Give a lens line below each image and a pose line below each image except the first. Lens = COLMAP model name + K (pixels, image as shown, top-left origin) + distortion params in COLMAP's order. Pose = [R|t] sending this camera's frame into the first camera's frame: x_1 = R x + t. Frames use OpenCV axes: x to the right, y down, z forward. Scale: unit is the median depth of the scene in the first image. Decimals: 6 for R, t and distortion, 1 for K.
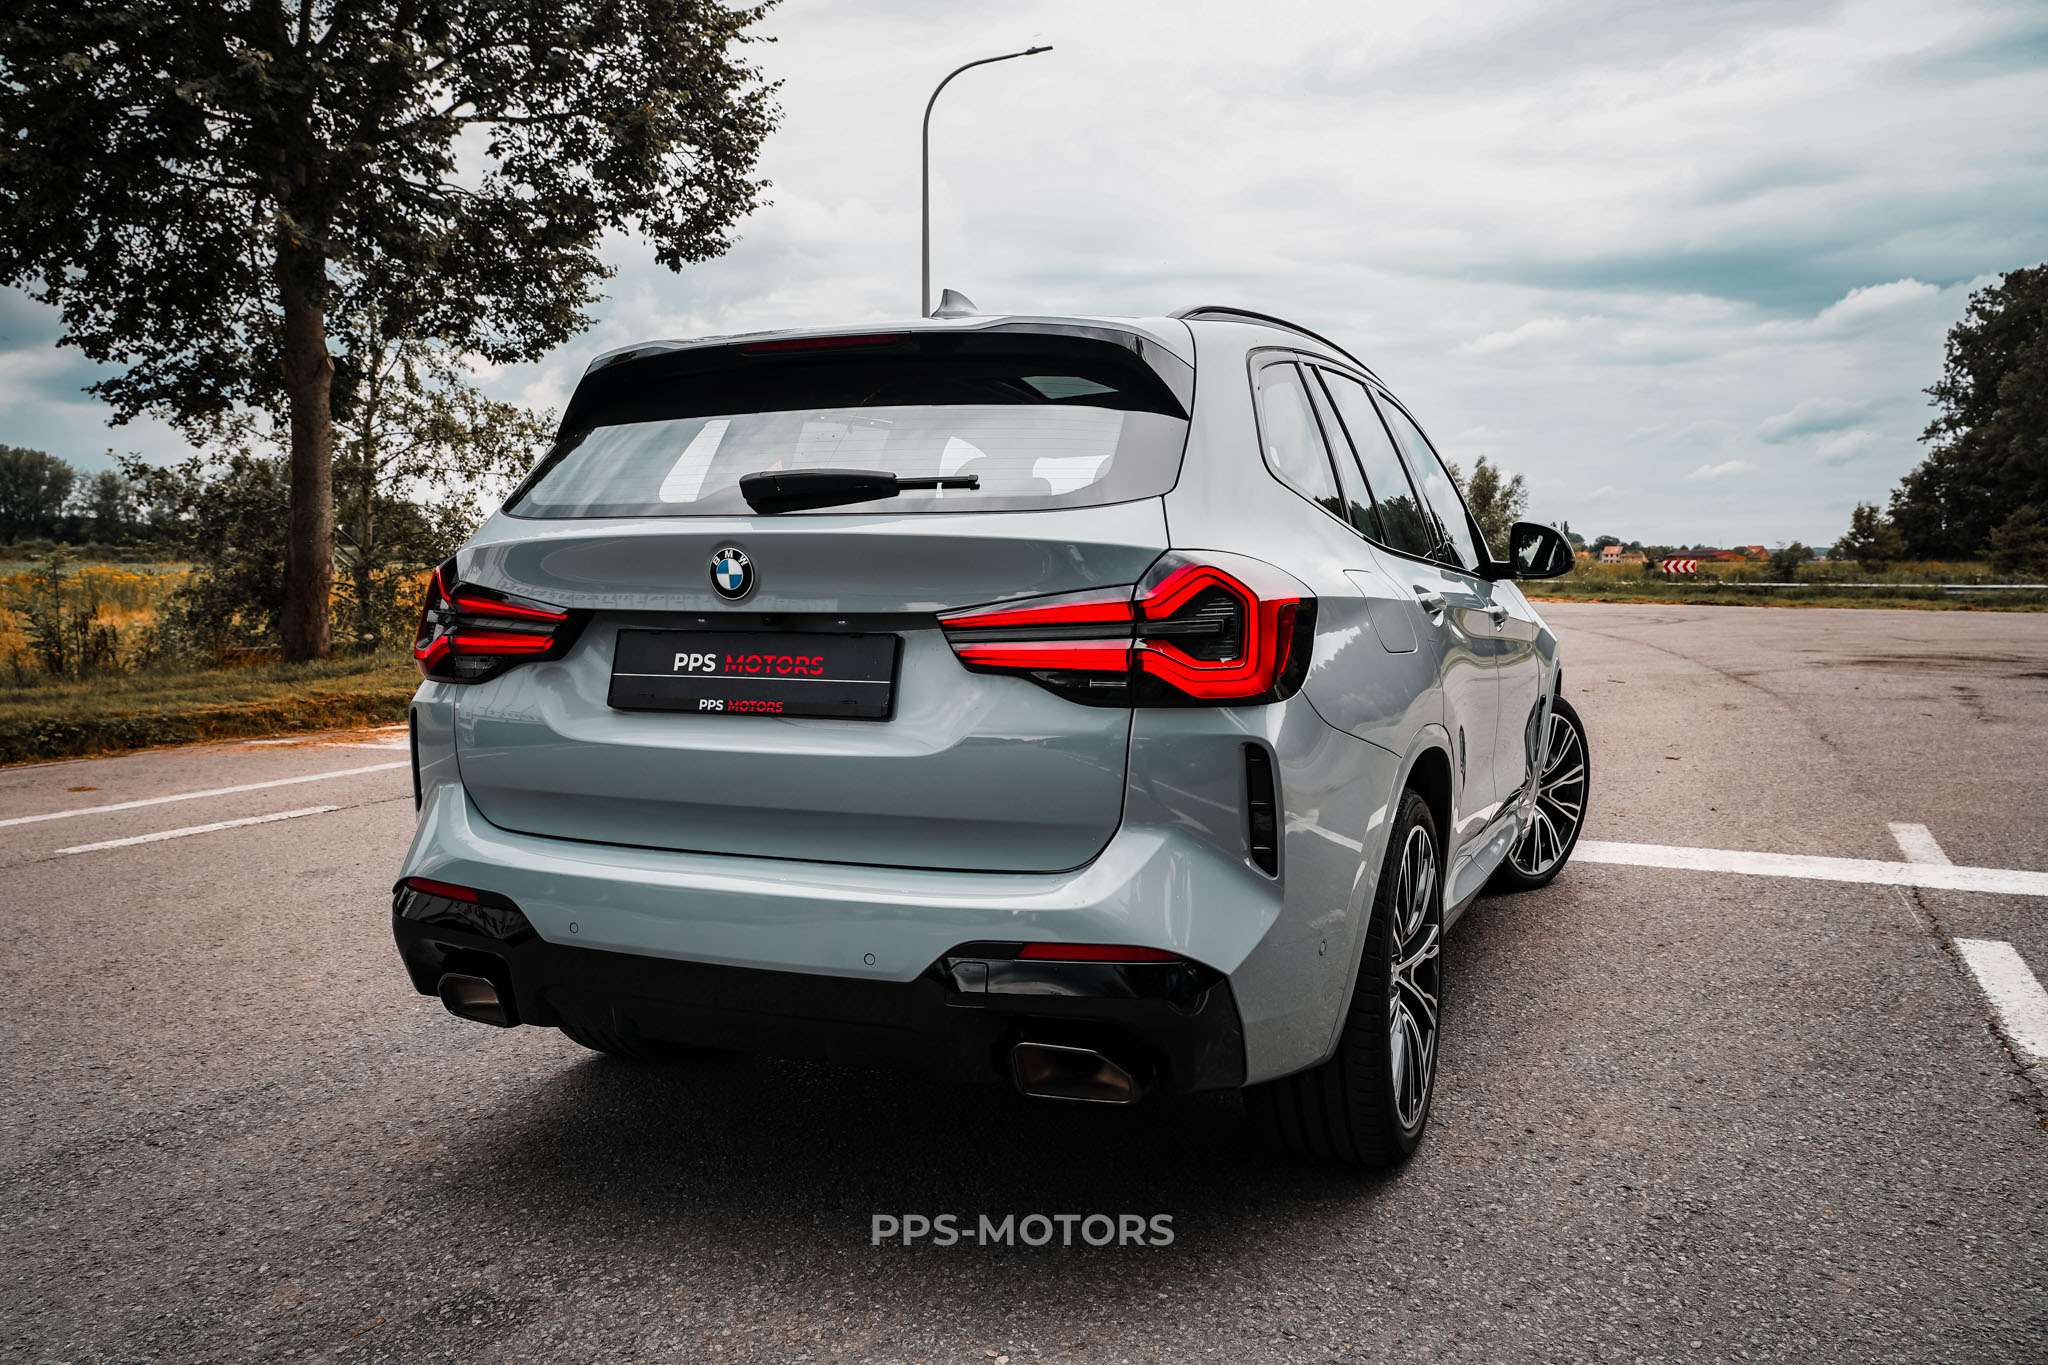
lens RADIAL K [[1603.0, 0, 1024.0], [0, 1603.0, 682.5], [0, 0, 1]] dist [0.019011, -0.004286]
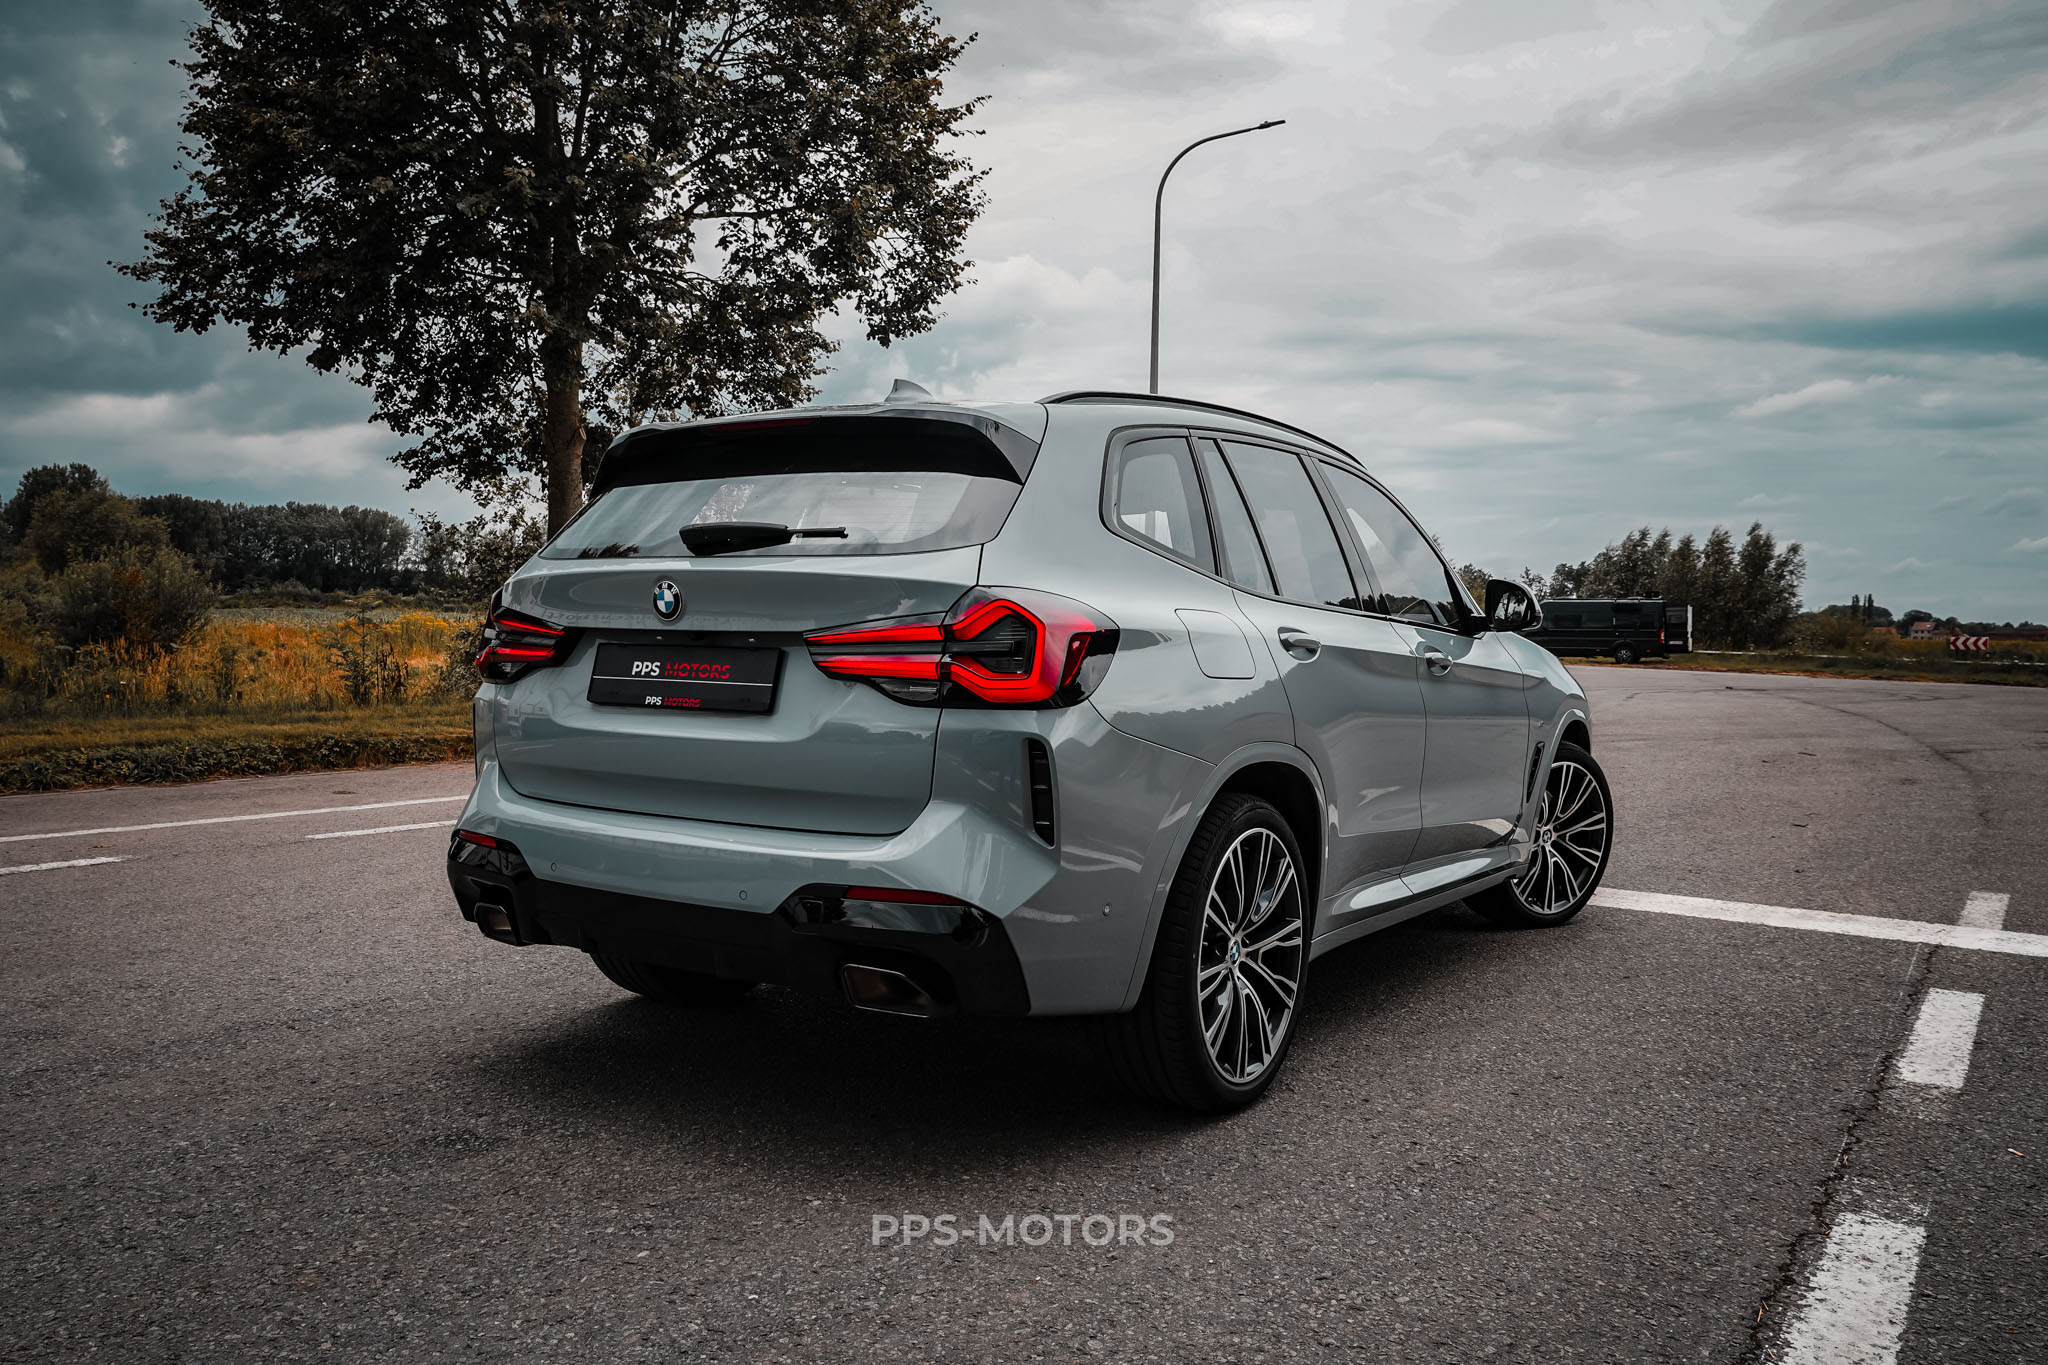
lens RADIAL K [[1599.0, 0, 966.6], [0, 1599.0, 695.3], [0, 0, 1]] dist [-0.025577, 0.011006]
pose [[0.981092, 0.027109, -0.191636, 0.250444], [-0.032826, 0.999104, -0.026724, 0.029515], [0.190739, 0.032509, 0.981102, -0.189171]]
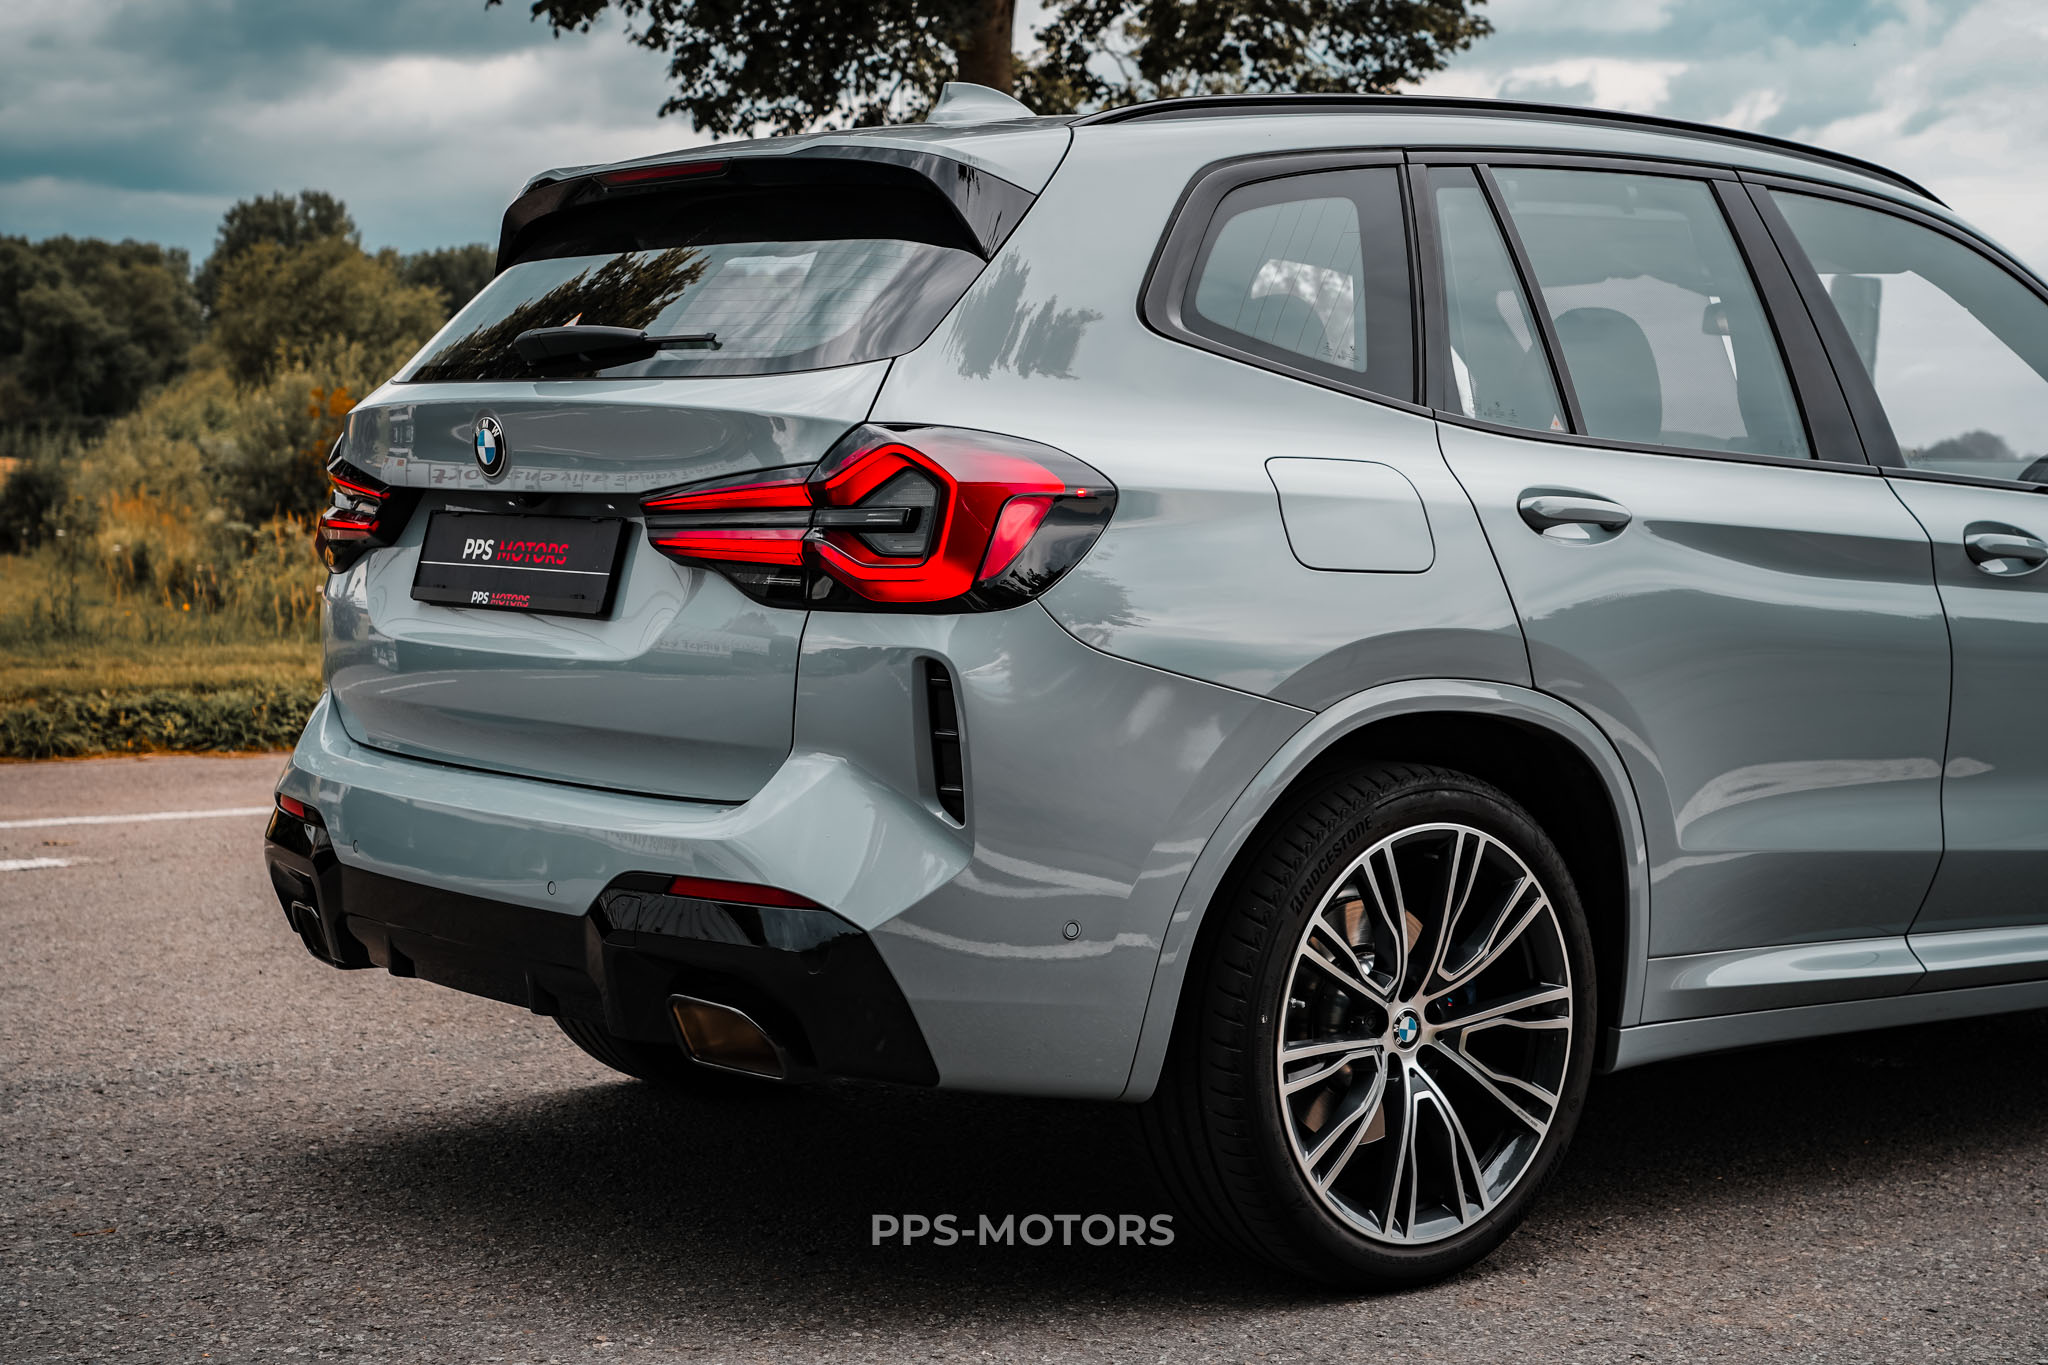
lens RADIAL K [[3240.2, 0, 1024.0], [0, 3240.2, 682.5], [0, 0, 1]] dist [-0.003332, -0.015524]
pose [[0.883030, 0.046565, -0.467001, 0.724535], [-0.051502, 0.998670, 0.002195, 0.033380], [0.466483, 0.022113, 0.884254, -0.335668]]
